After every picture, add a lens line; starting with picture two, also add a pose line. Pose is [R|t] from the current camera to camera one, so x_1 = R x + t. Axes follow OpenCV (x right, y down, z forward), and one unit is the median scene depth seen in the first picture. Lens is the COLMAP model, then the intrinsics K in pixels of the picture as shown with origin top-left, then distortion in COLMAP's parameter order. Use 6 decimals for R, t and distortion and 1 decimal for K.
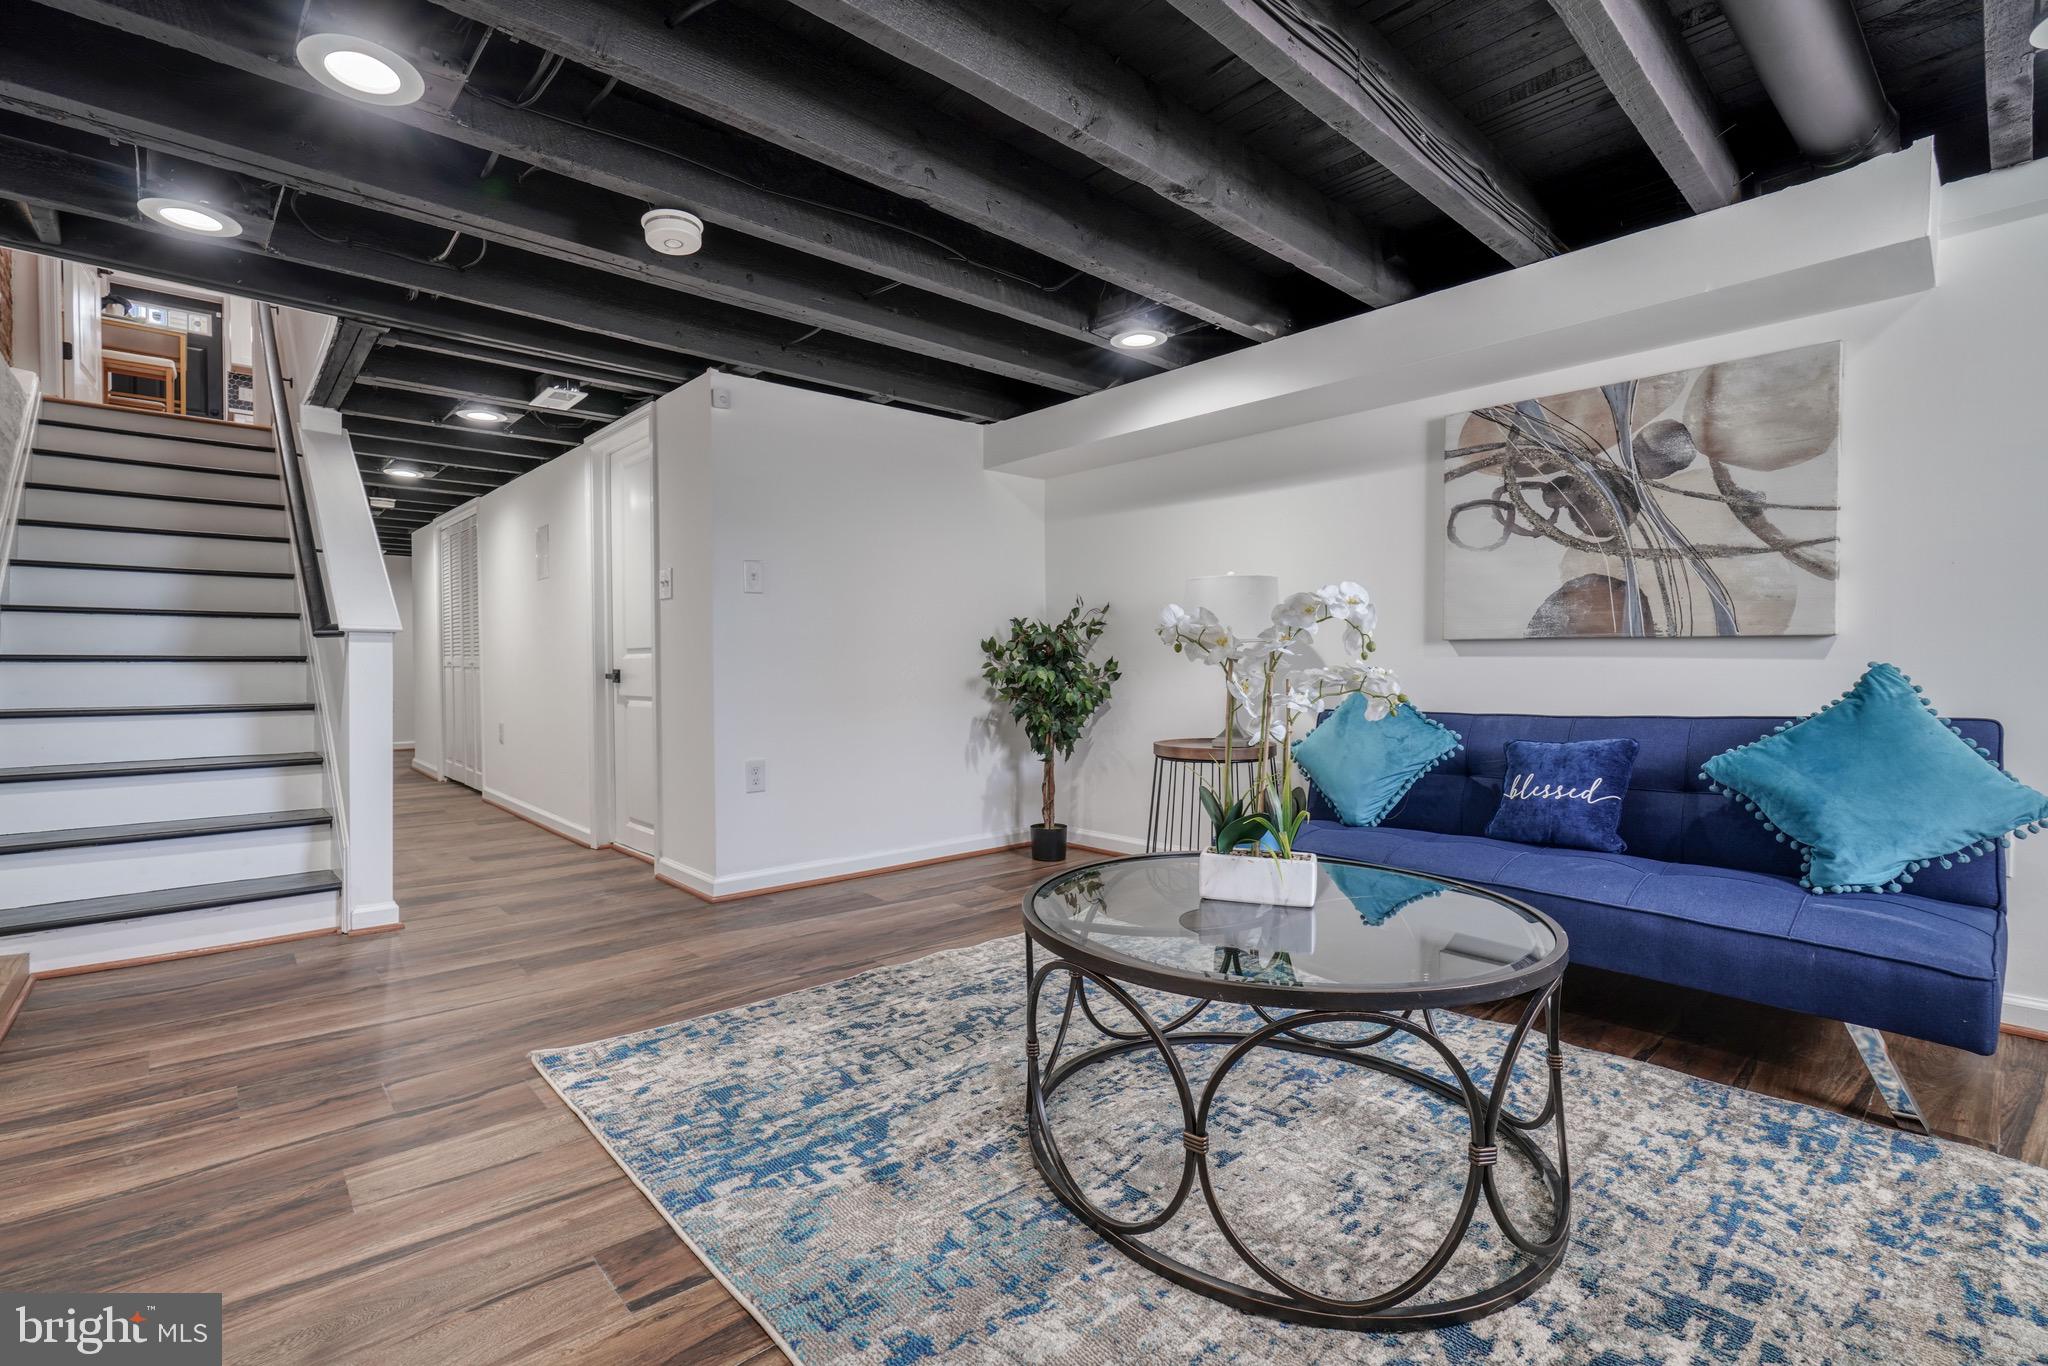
lens RADIAL K [[922.0, 0, 1002.3], [0, 922.0, 675.3], [0, 0, 1]] dist [-0.002762, 0.000519]
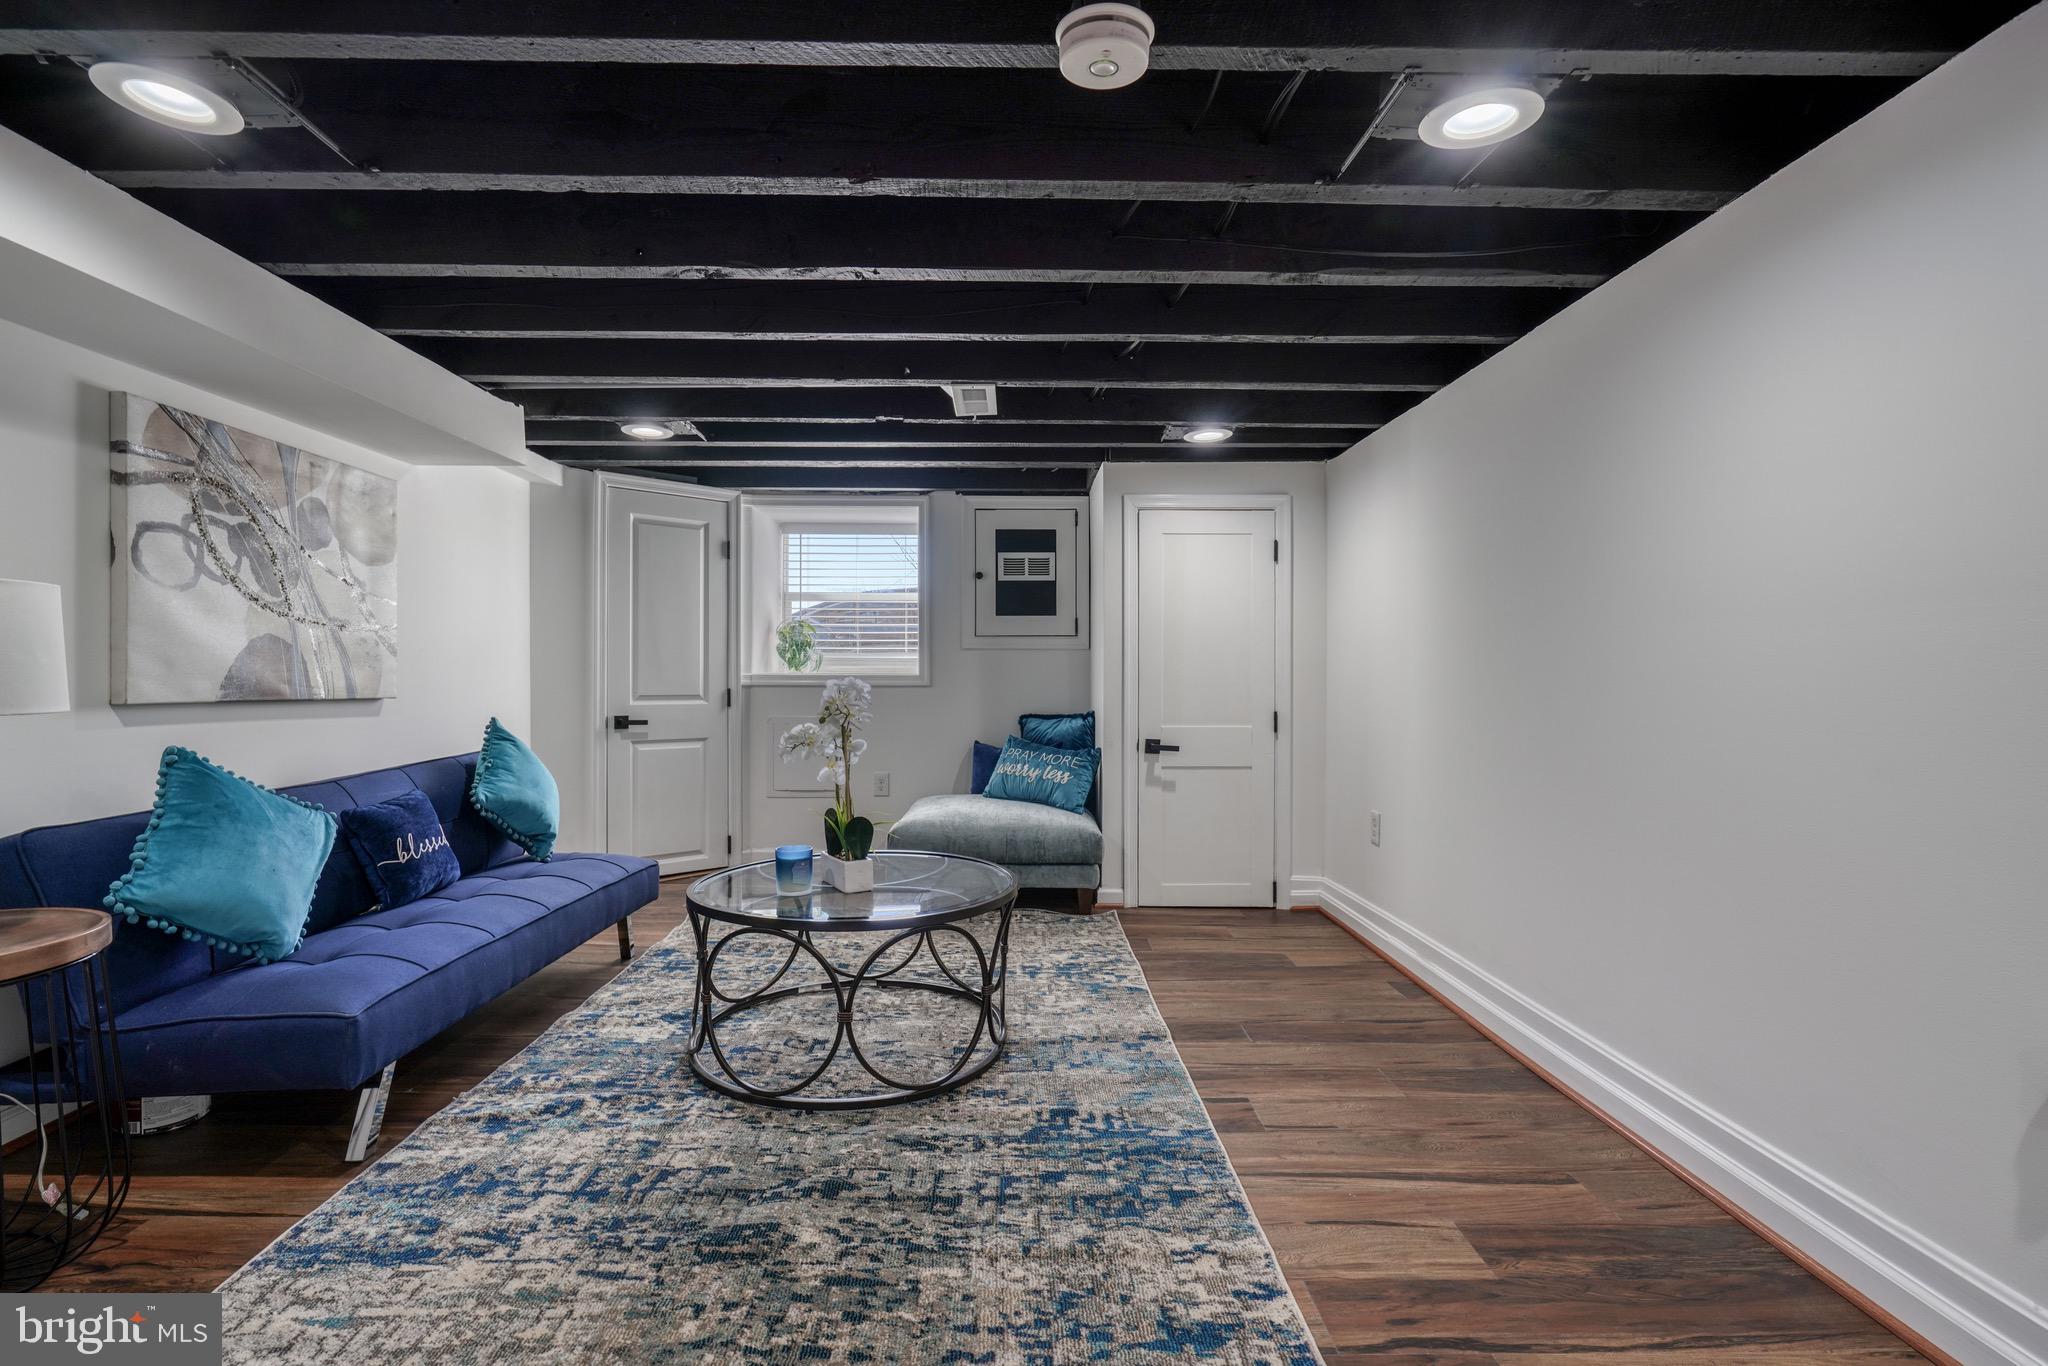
lens RADIAL K [[948.5, 0, 1019.3], [0, 948.5, 681.4], [0, 0, 1]] dist [-0.012952, 0.000148]
pose [[-0.759722, -0.001104, 0.650247, -0.605259], [0.010583, 0.999845, 0.014062, -0.069091], [-0.650162, 0.017564, -0.759593, 1.283563]]
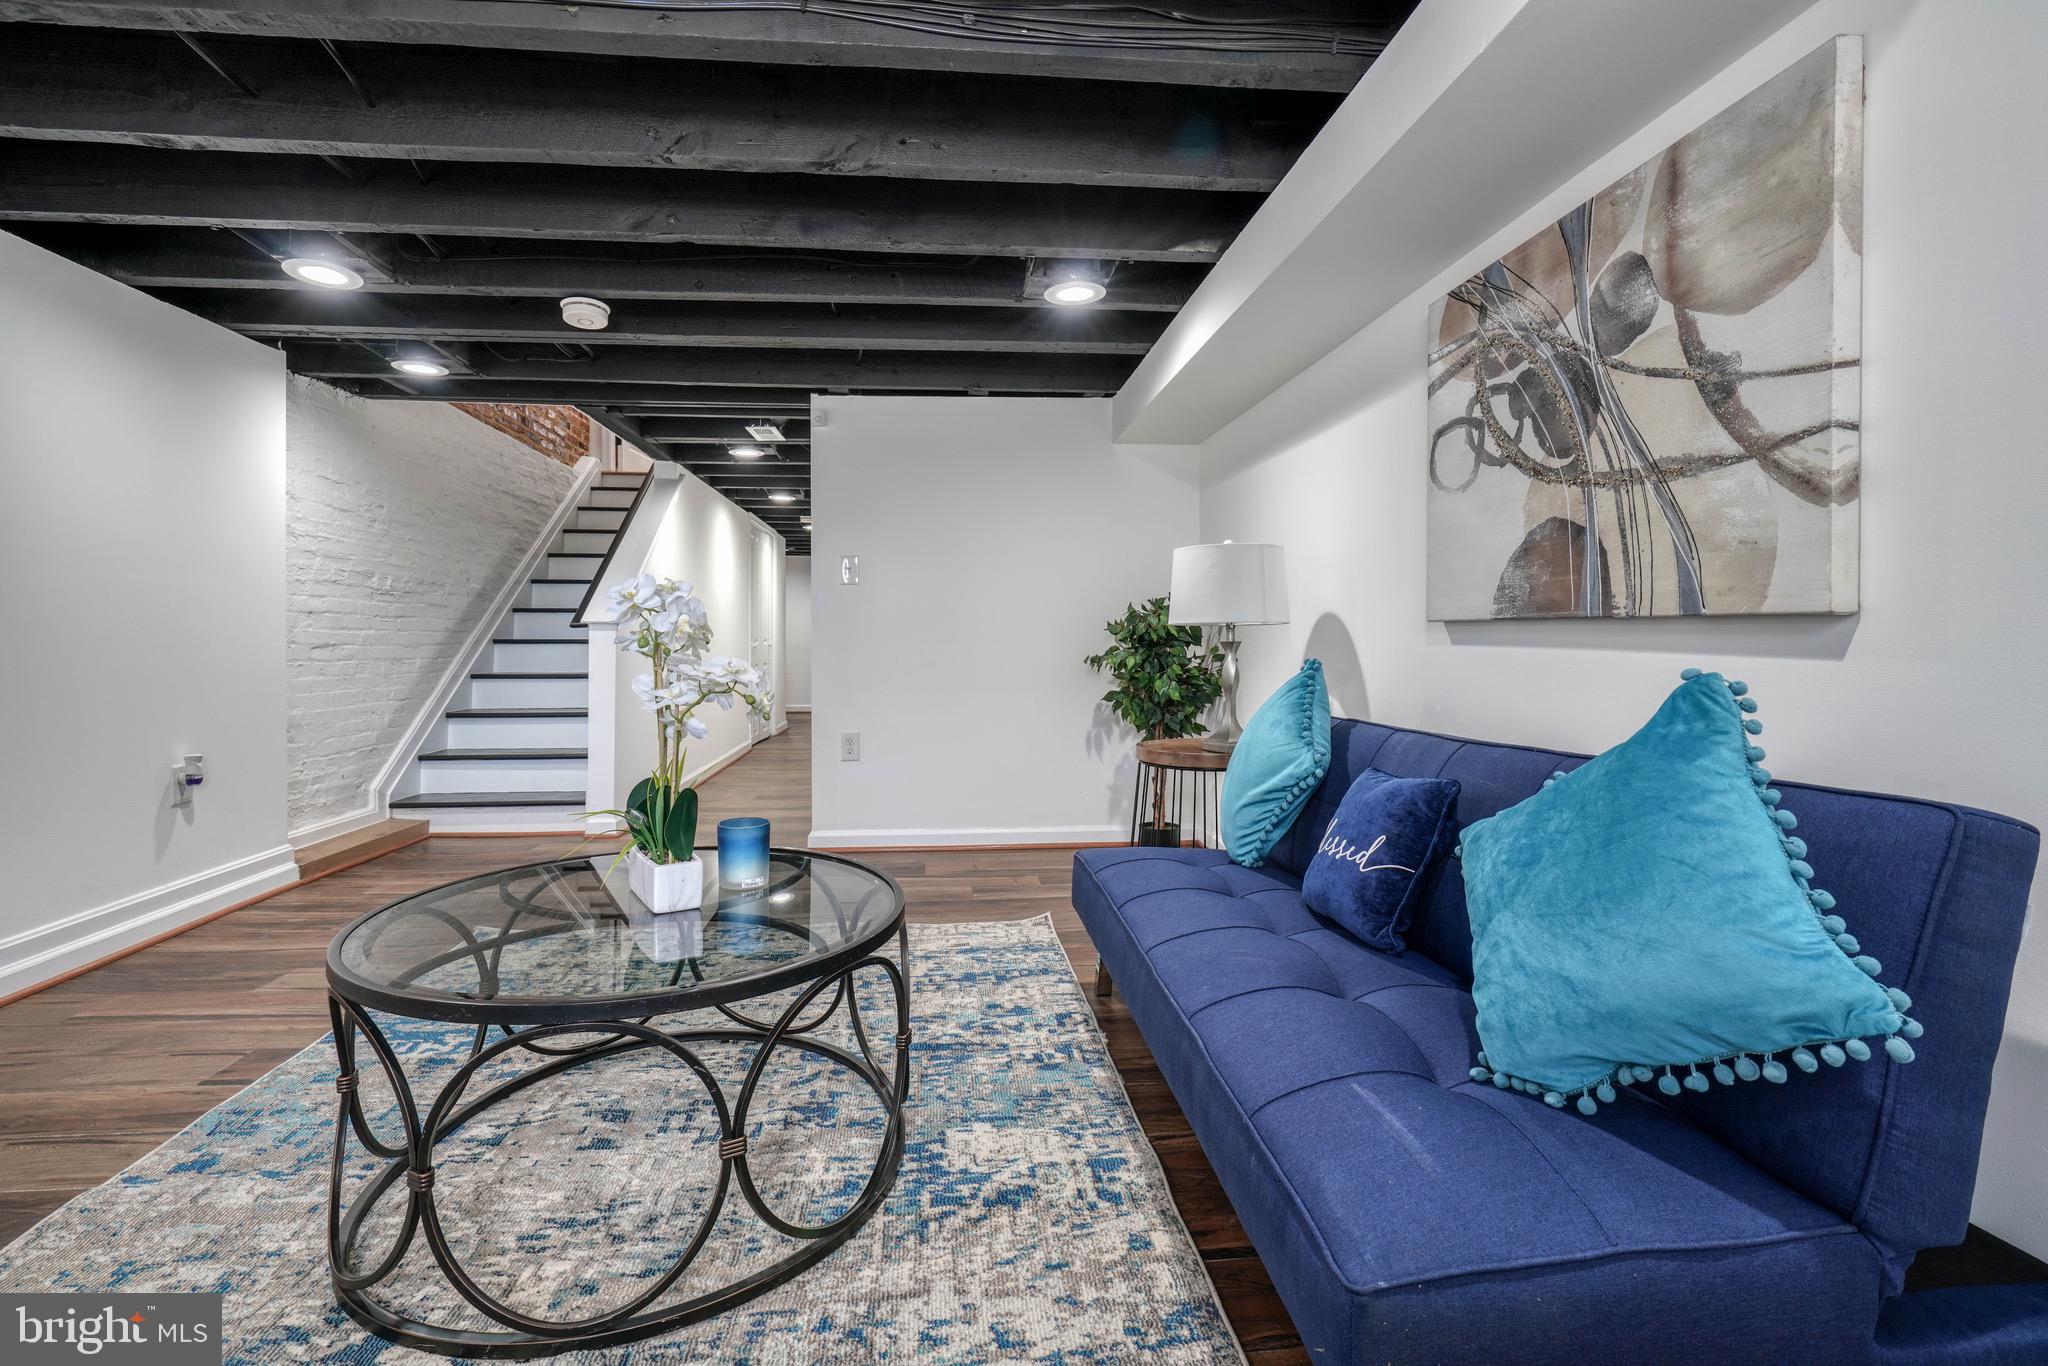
lens RADIAL K [[914.6, 0, 993.4], [0, 914.6, 639.9], [0, 0, 1]] dist [-0.001876, -0.000077]
pose [[0.799592, 0.003818, -0.600532, 0.738233], [-0.011094, 0.999903, -0.008413, -0.017289], [0.600442, 0.013389, 0.799556, 0.279147]]
